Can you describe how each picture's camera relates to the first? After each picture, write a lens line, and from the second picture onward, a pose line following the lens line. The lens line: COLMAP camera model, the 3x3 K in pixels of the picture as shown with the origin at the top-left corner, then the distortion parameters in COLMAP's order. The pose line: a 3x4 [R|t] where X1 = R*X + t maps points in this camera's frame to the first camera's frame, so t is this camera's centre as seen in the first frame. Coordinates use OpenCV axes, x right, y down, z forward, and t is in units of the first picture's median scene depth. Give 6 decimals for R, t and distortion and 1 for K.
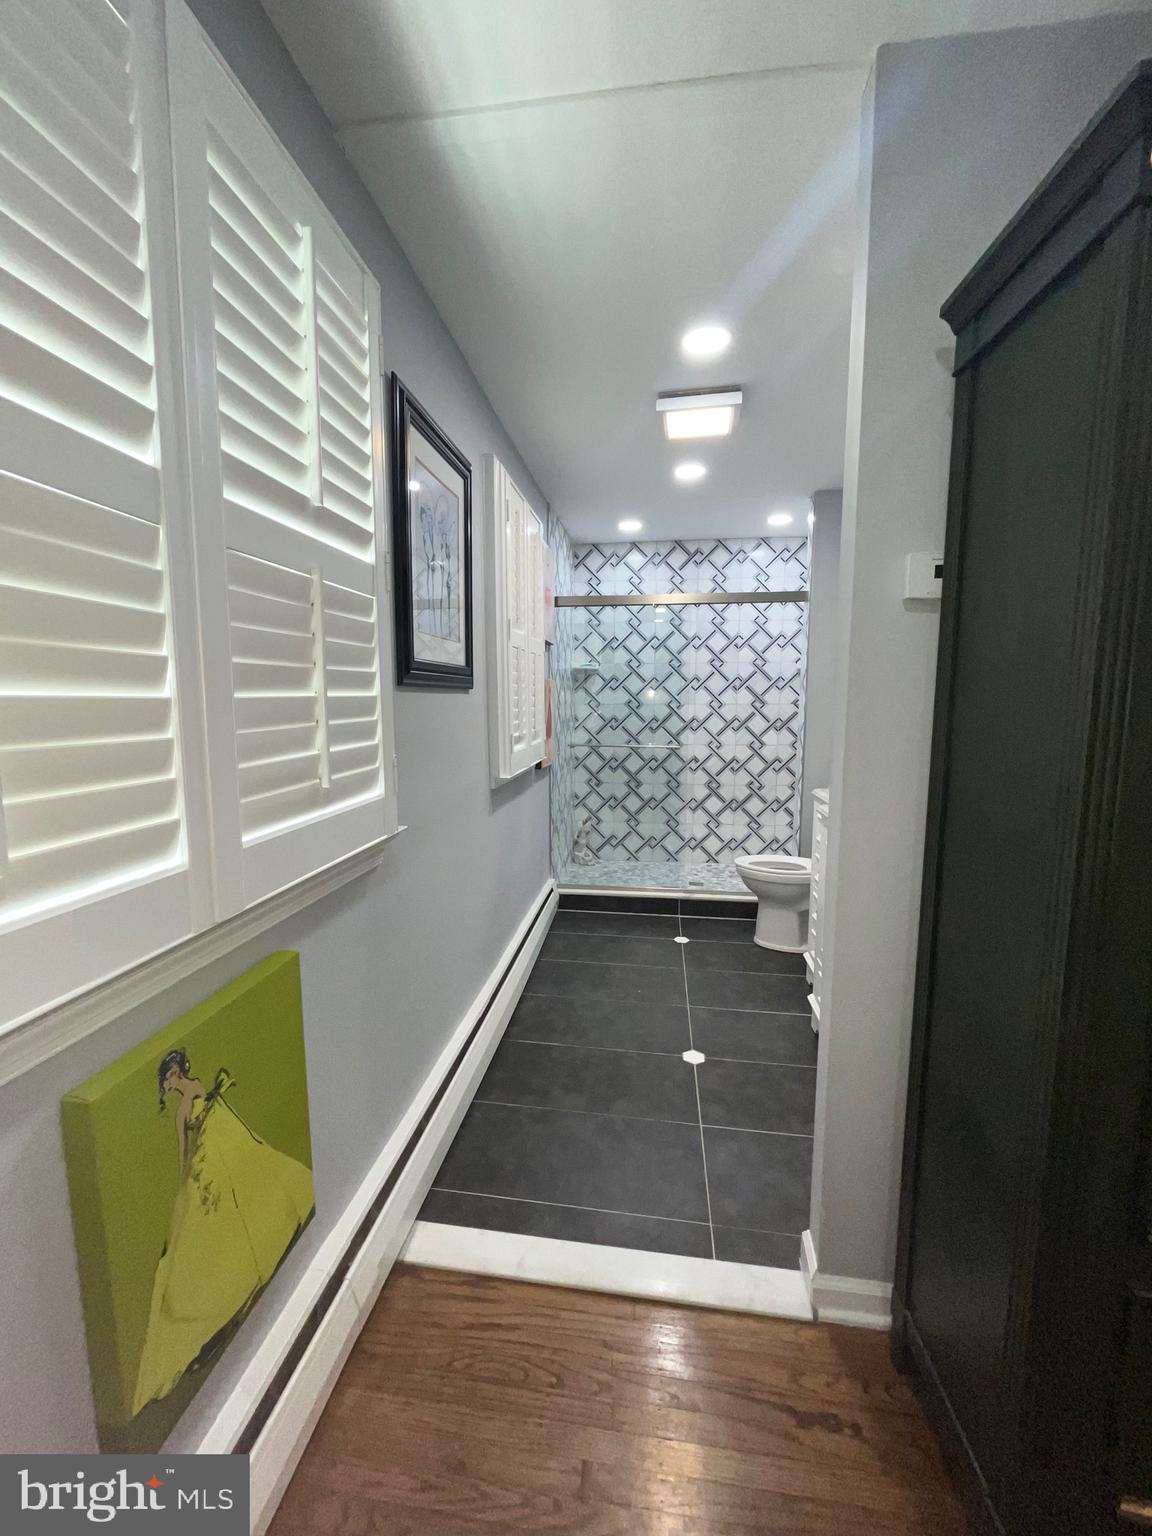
lens RADIAL K [[617.6, 0, 566.8], [0, 617.6, 766.3], [0, 0, 1]] dist [-0.004860, 0.000044]
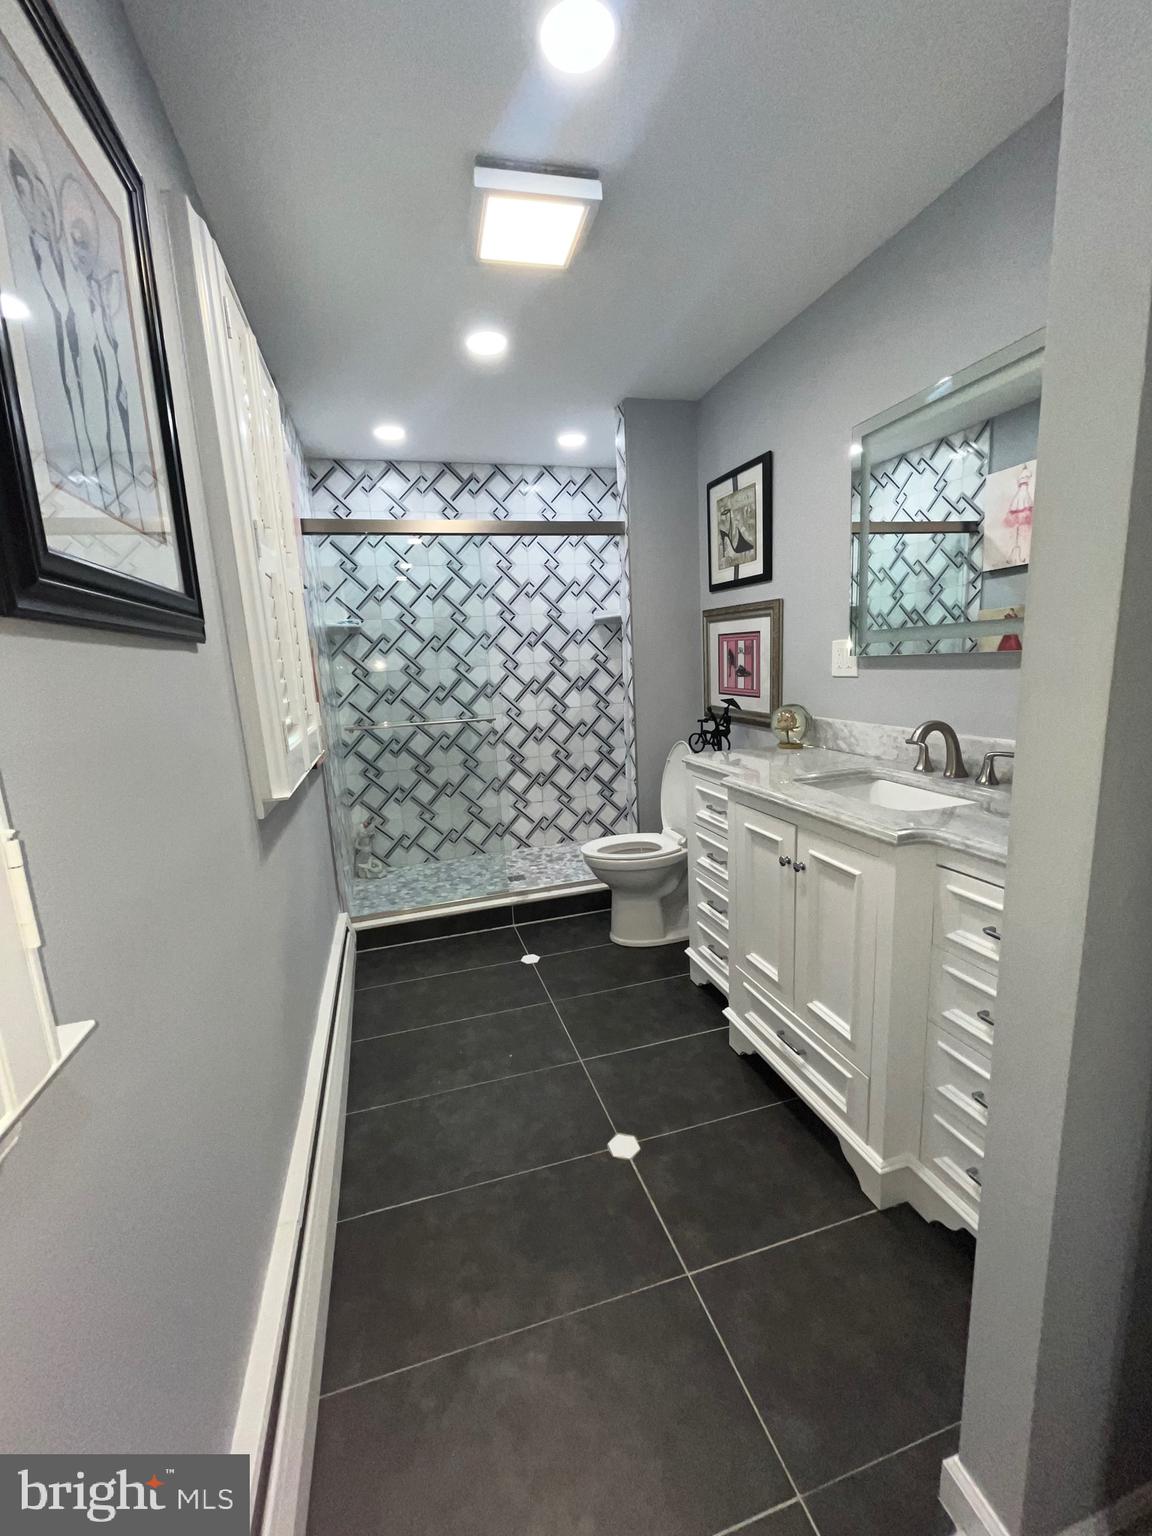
lens RADIAL K [[617.6, 0, 568.1], [0, 617.6, 768.3], [0, 0, 1]] dist [-0.004552, 0.000171]
pose [[0.909110, -0.118984, 0.399201, -0.043466], [0.098051, 0.992534, 0.072535, -0.012597], [-0.404851, -0.026800, 0.913990, 0.184943]]
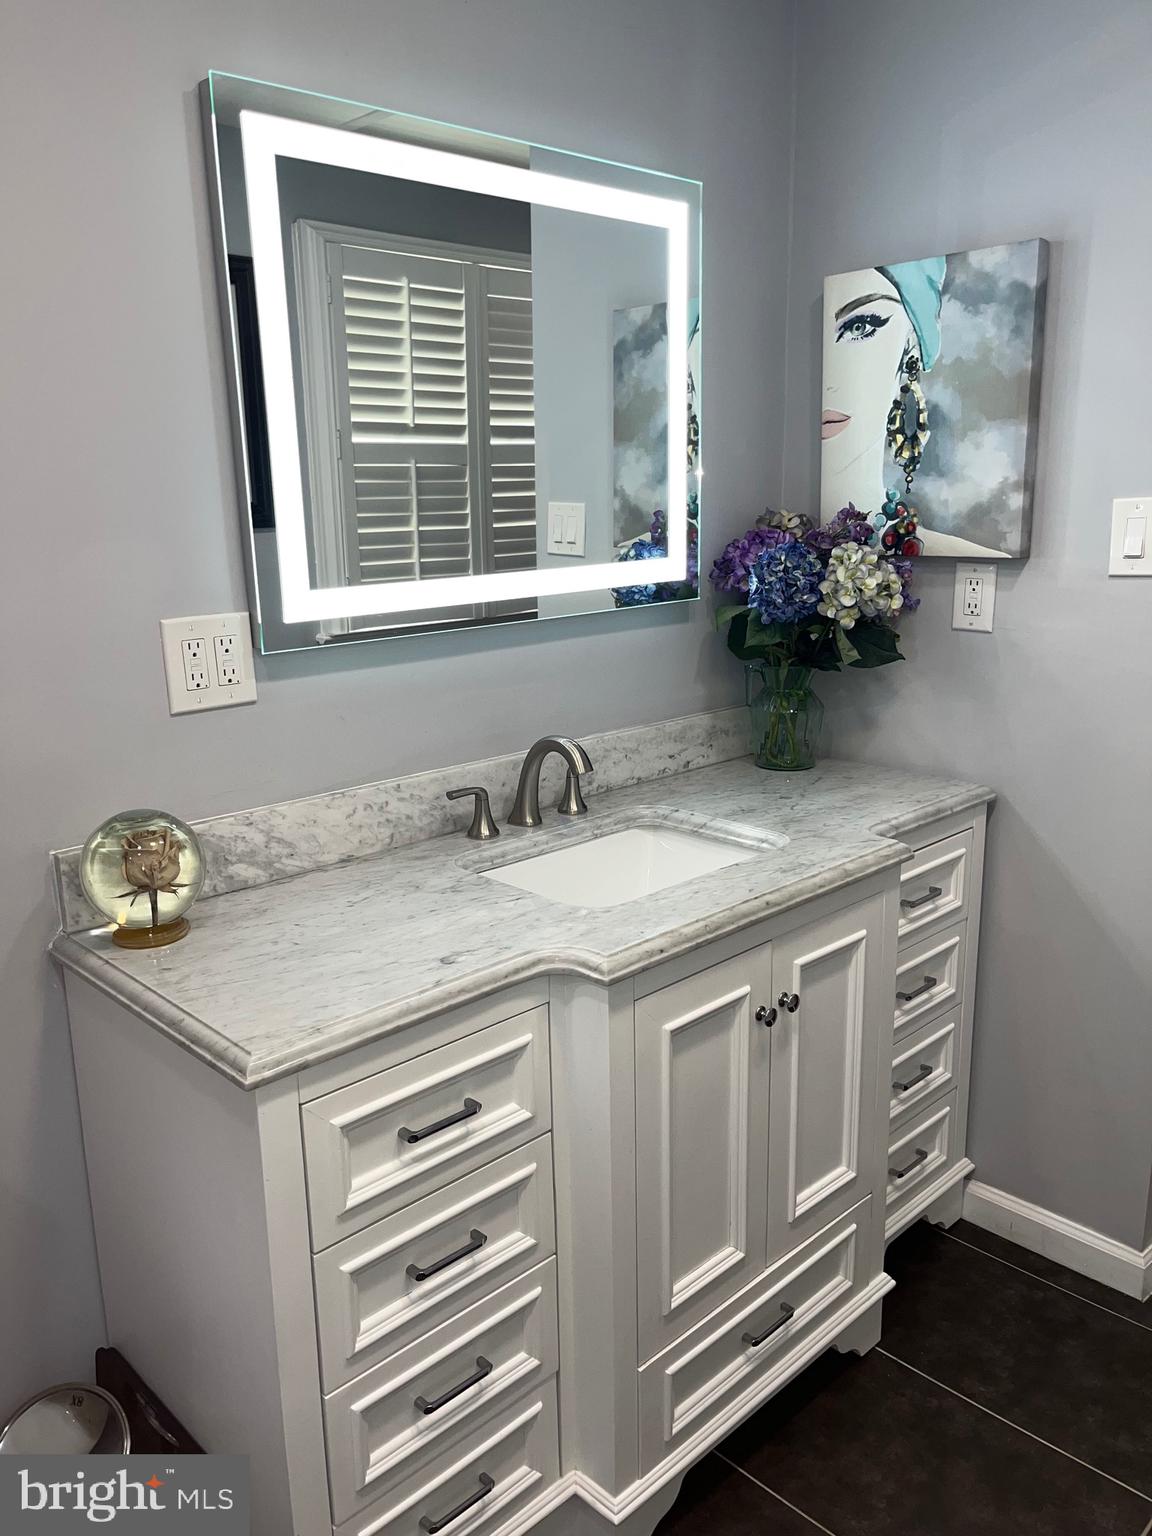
lens RADIAL K [[1161.6, 0, 570.1], [0, 1161.6, 770.4], [0, 0, 1]] dist [0.071077, -0.113642]
pose [[-0.790139, -0.124161, 0.600220, 0.047668], [0.091267, 0.944517, 0.315527, -0.110774], [-0.606094, 0.304091, -0.734968, 0.732914]]
